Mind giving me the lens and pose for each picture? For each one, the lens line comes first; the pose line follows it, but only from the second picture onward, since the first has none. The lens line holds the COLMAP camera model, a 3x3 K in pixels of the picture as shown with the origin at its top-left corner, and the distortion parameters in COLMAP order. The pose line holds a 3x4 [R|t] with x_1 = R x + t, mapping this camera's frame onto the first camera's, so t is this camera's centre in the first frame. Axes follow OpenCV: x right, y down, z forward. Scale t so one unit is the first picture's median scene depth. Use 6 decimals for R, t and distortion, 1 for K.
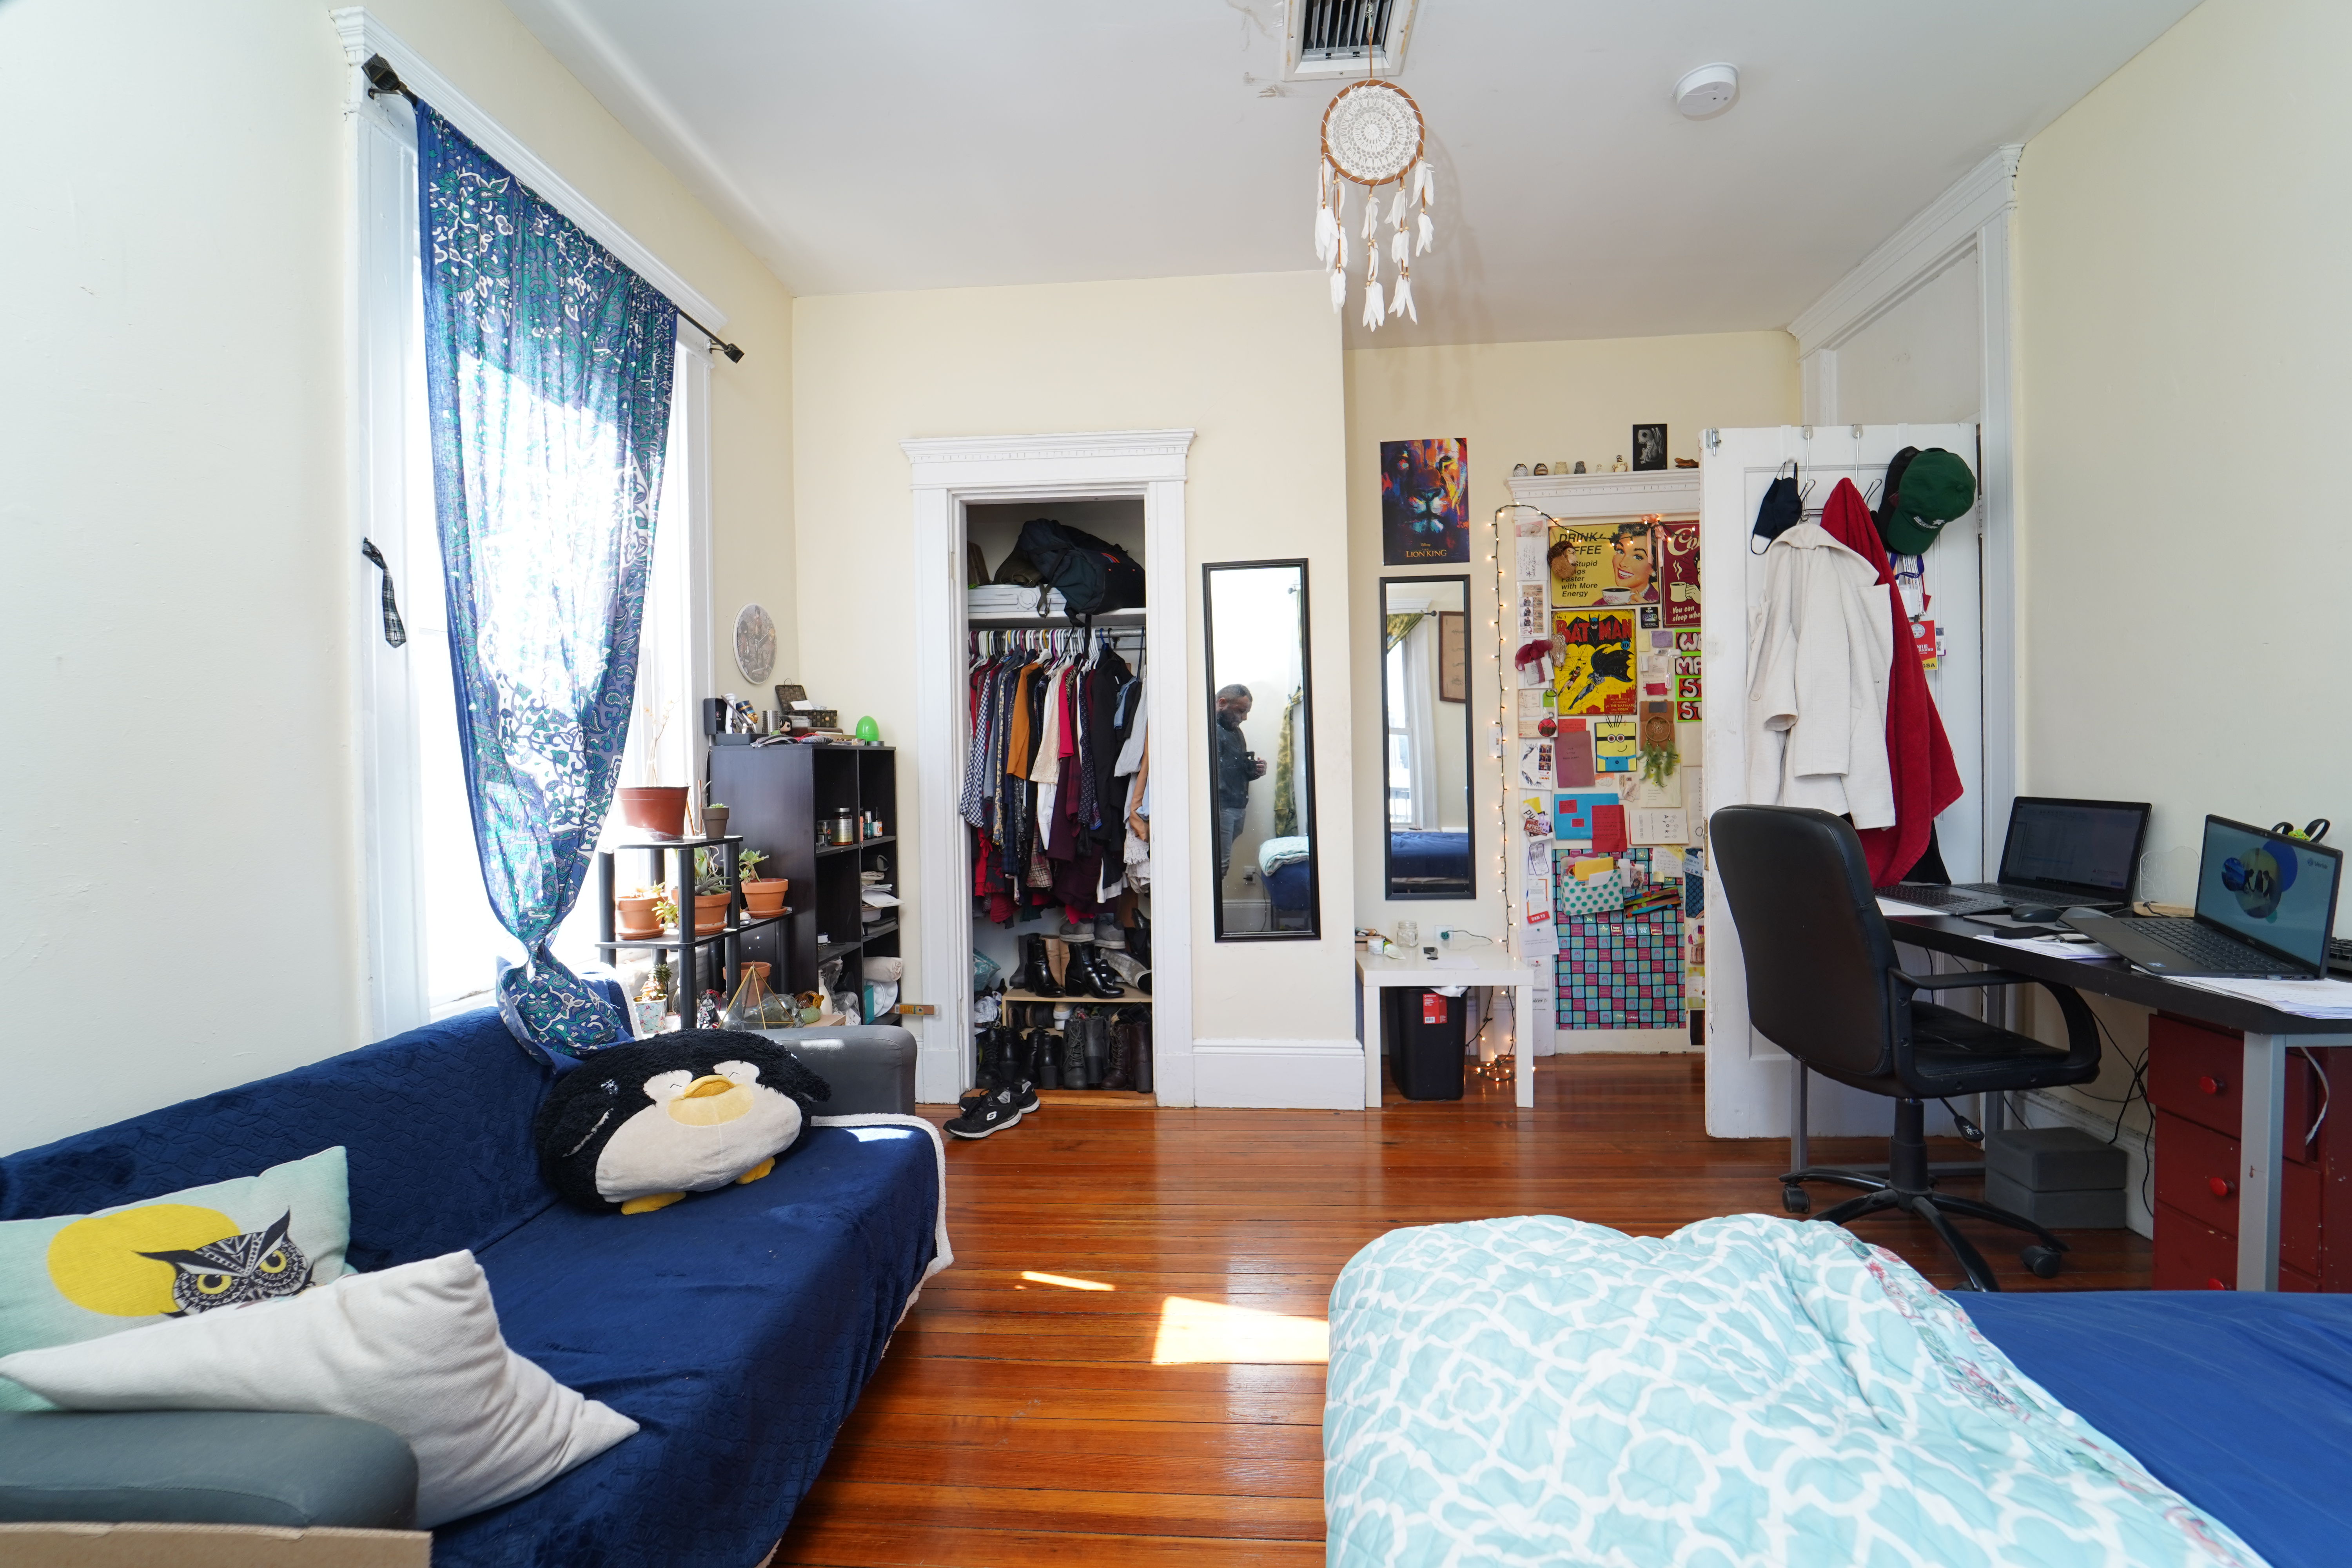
lens RADIAL K [[960.1, 0, 1189.9], [0, 960.1, 778.9], [0, 0, 1]] dist [-0.020952, -0.002575]
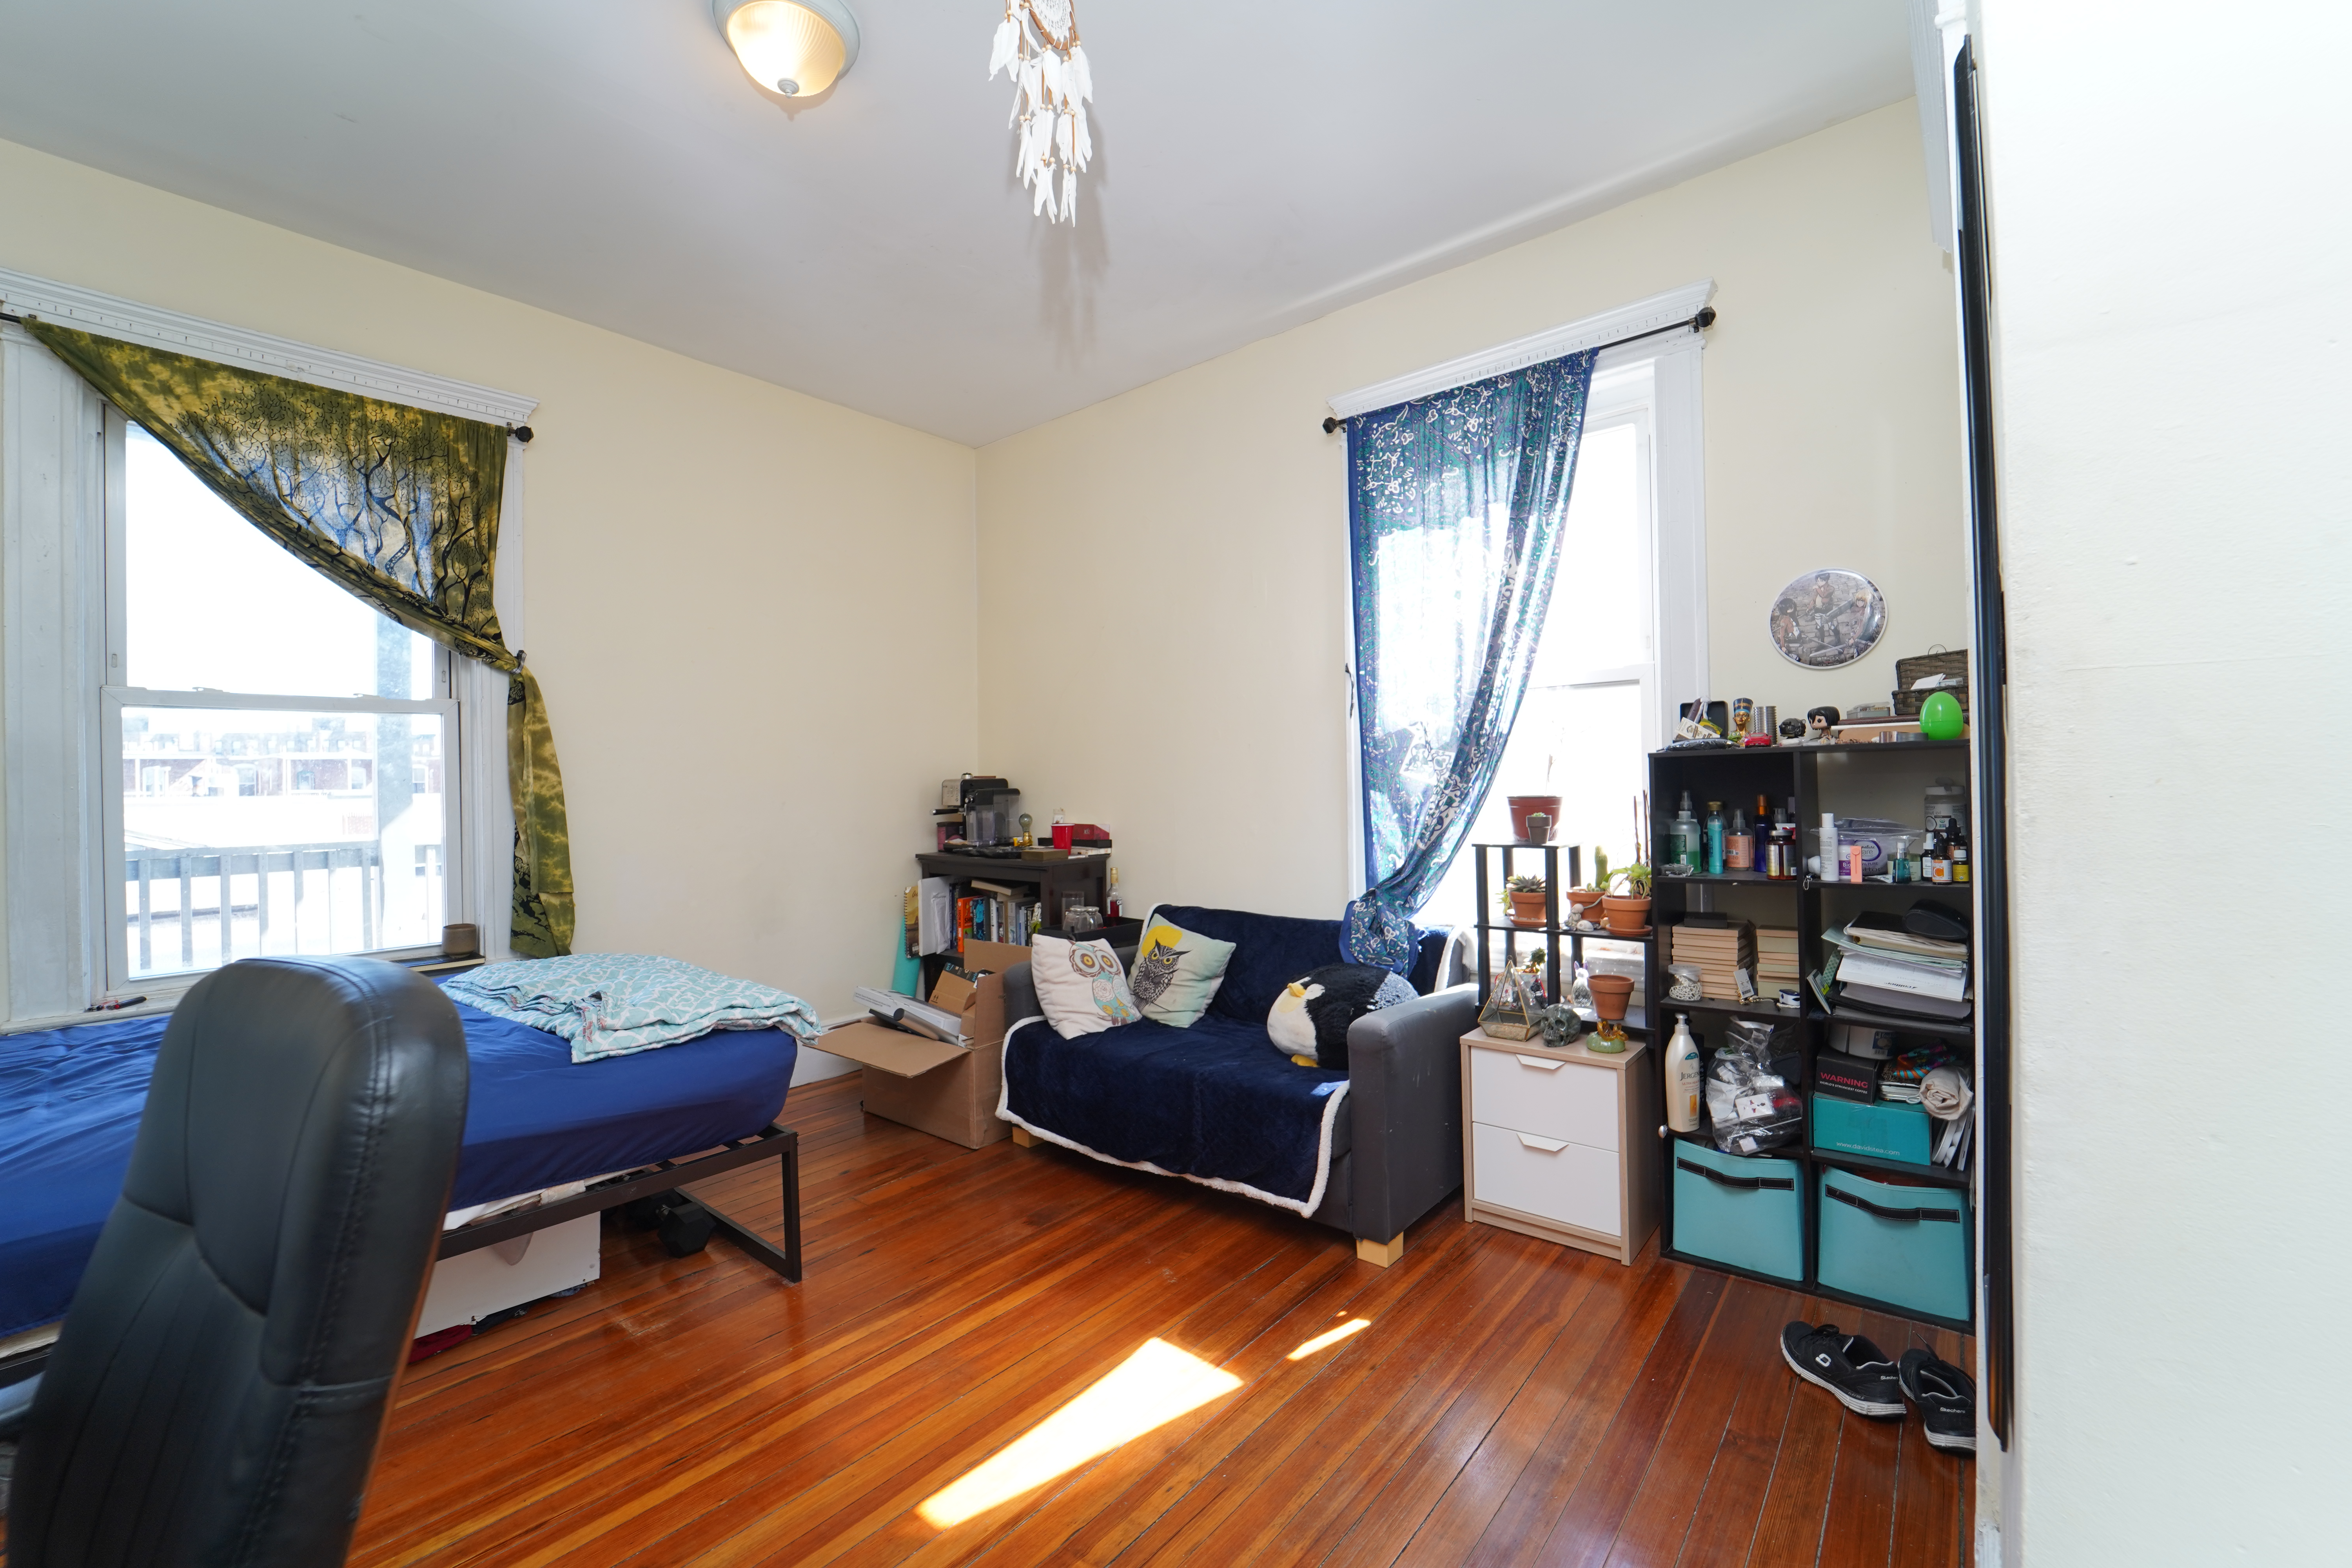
lens RADIAL K [[960.1, 0, 1189.9], [0, 960.1, 778.9], [0, 0, 1]] dist [-0.020952, -0.002575]
pose [[-0.585325, 0.016418, -0.810633, 0.700868], [0.012767, 0.999858, 0.011033, -0.032193], [0.810698, -0.003891, -0.585451, 1.445668]]
